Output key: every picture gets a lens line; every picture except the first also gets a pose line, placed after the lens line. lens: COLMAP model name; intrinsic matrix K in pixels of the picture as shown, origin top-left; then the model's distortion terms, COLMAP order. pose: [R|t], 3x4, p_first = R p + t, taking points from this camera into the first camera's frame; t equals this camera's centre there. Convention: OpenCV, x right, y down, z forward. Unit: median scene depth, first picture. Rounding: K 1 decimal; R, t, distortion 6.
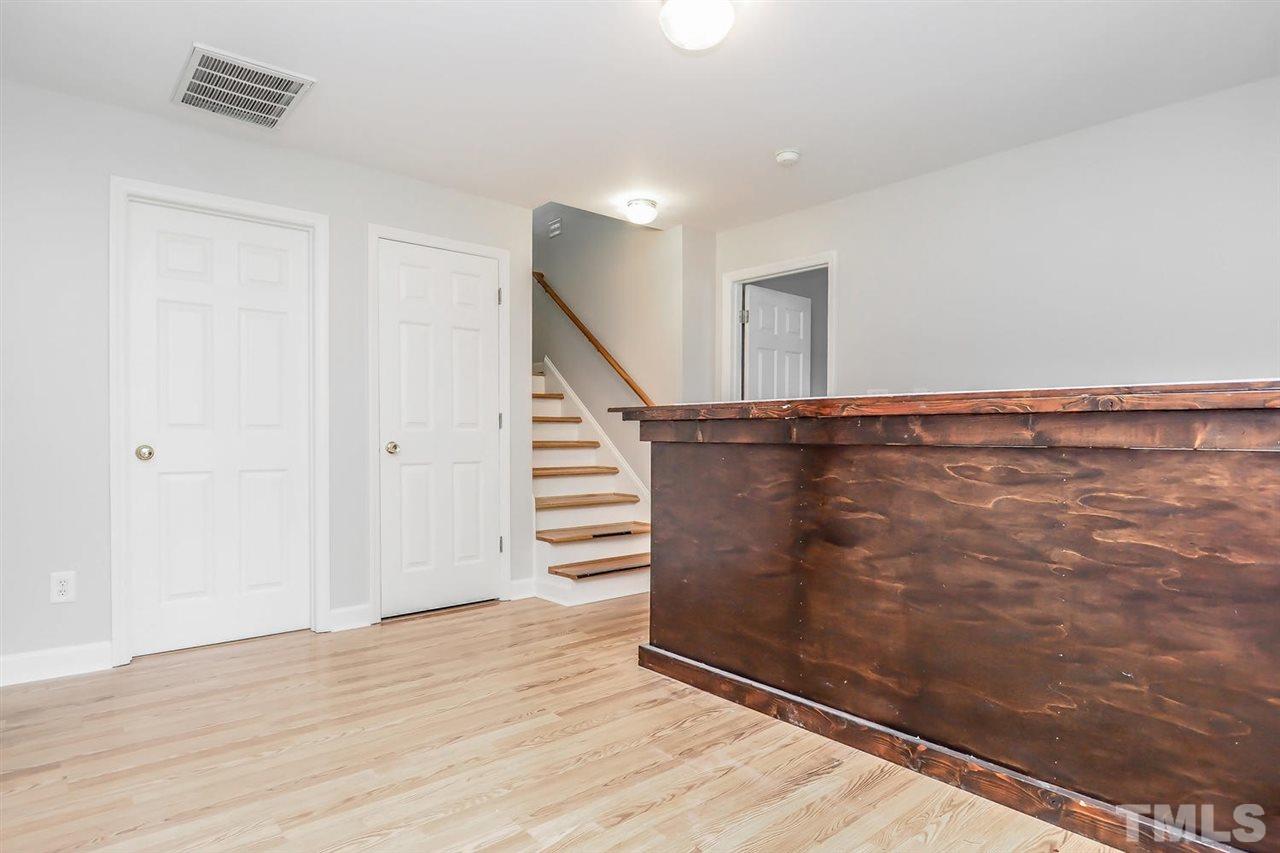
lens RADIAL K [[711.0, 0, 642.9], [0, 711.0, 446.1], [0, 0, 1]] dist [-0.012156, -0.001903]
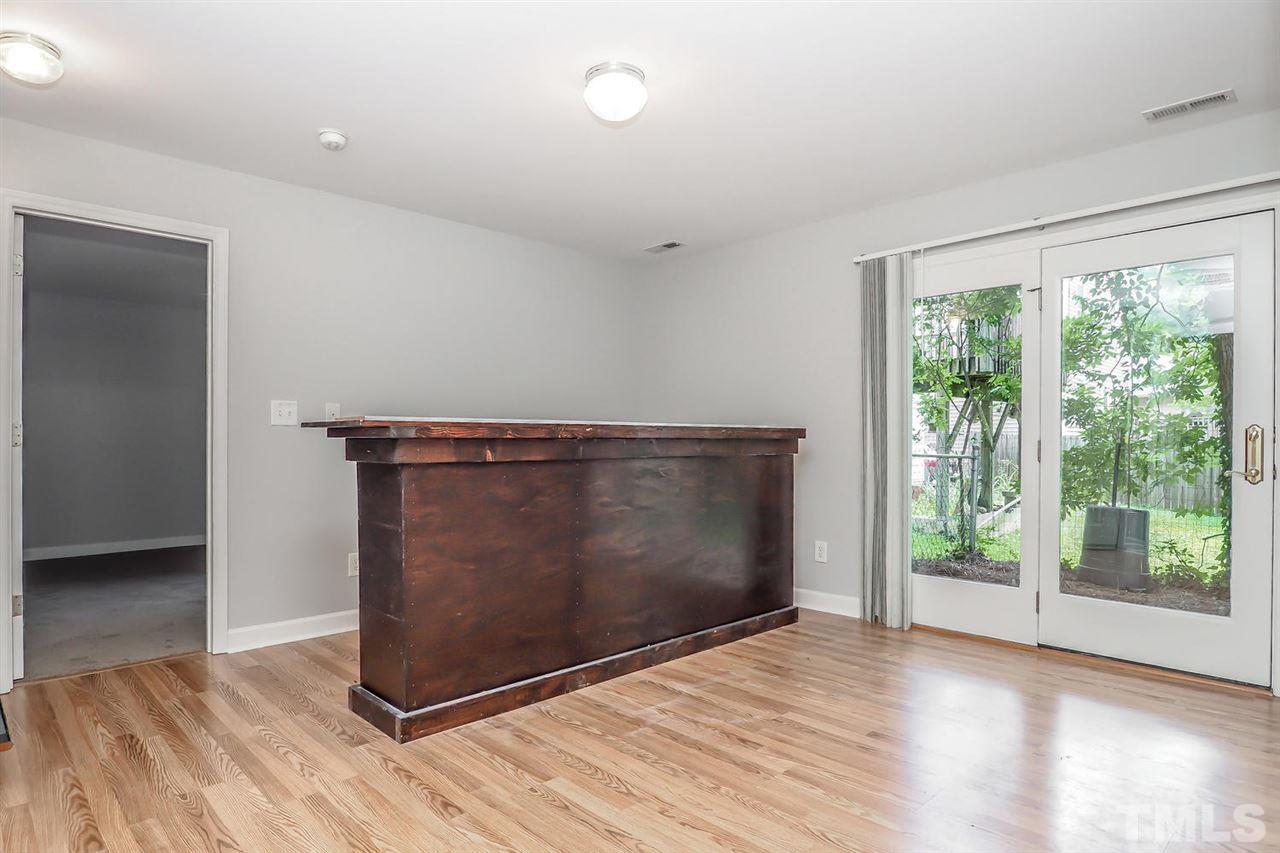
lens RADIAL K [[711.0, 0, 642.9], [0, 711.0, 446.1], [0, 0, 1]] dist [-0.012156, -0.001903]
pose [[-0.061488, -0.001081, 0.998107, -1.035690], [0.024610, 0.999694, 0.002598, -0.027181], [-0.997804, 0.024723, -0.061442, 0.975104]]
